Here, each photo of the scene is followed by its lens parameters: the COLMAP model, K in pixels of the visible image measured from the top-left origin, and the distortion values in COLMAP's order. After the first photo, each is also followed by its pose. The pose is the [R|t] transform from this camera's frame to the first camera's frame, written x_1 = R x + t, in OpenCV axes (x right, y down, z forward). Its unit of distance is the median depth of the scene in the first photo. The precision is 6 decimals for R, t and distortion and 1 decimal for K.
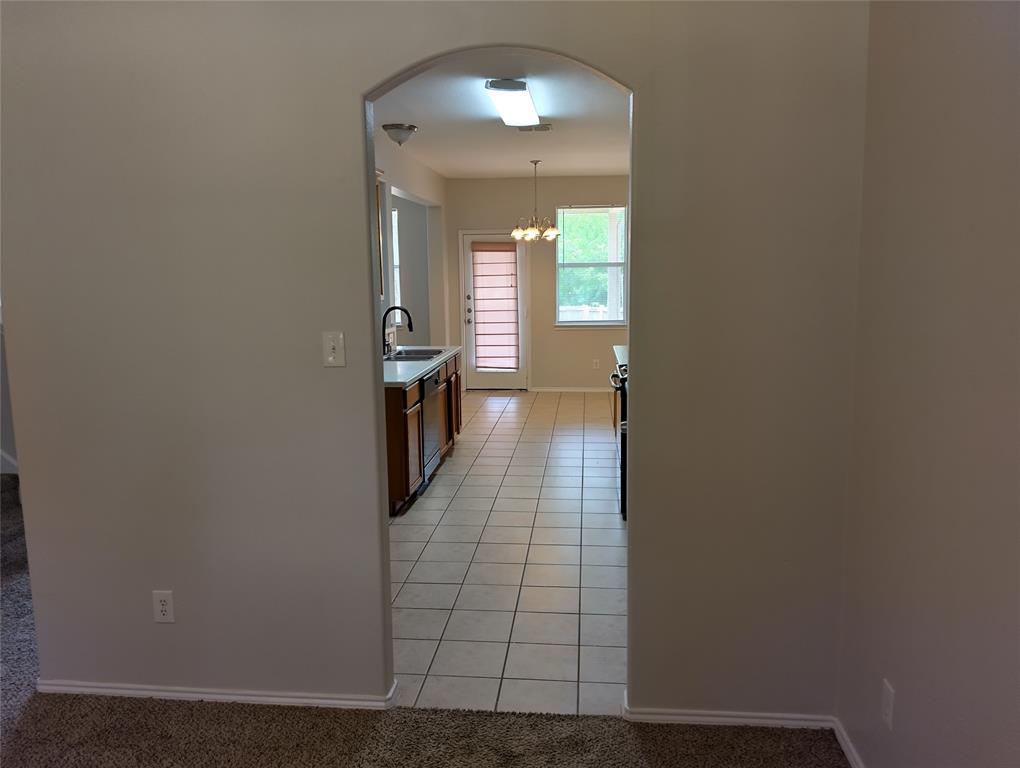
lens RADIAL K [[803.1, 0, 492.5], [0, 803.1, 362.6], [0, 0, 1]] dist [0.020645, -0.058179]
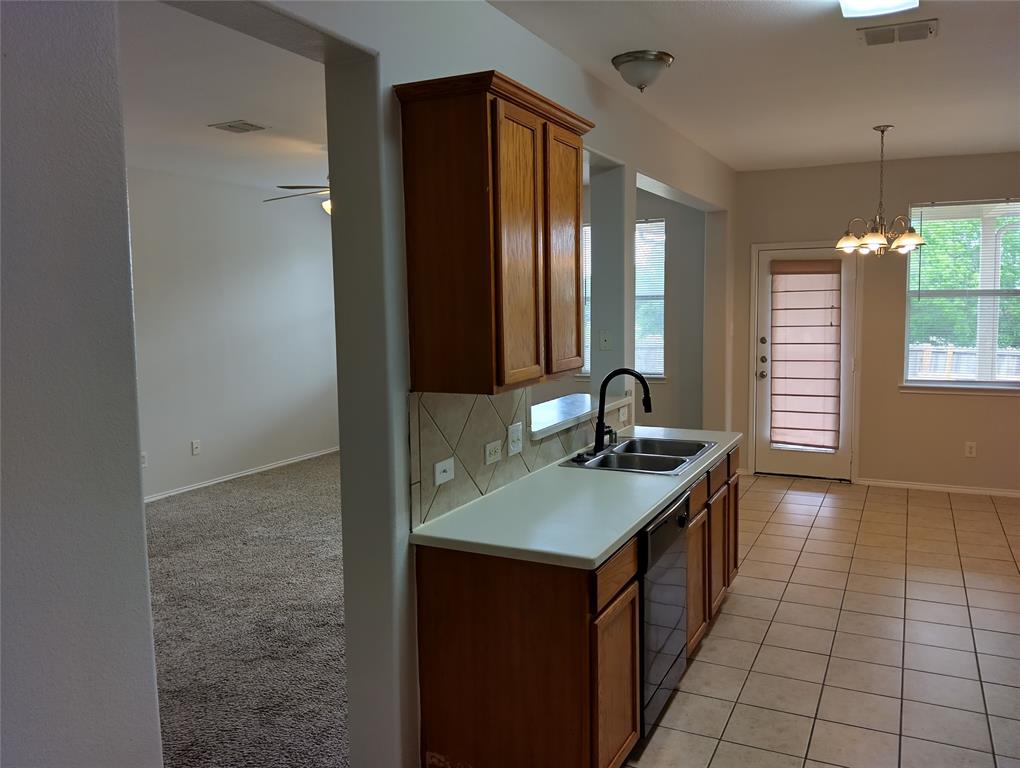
lens RADIAL K [[803.1, 0, 499.5], [0, 803.1, 379.4], [0, 0, 1]] dist [0.020645, -0.058179]
pose [[0.937871, 0.033544, -0.345360, -0.003842], [-0.037727, 0.999274, -0.005395, -0.059594], [0.344928, 0.018090, 0.938455, 0.457709]]
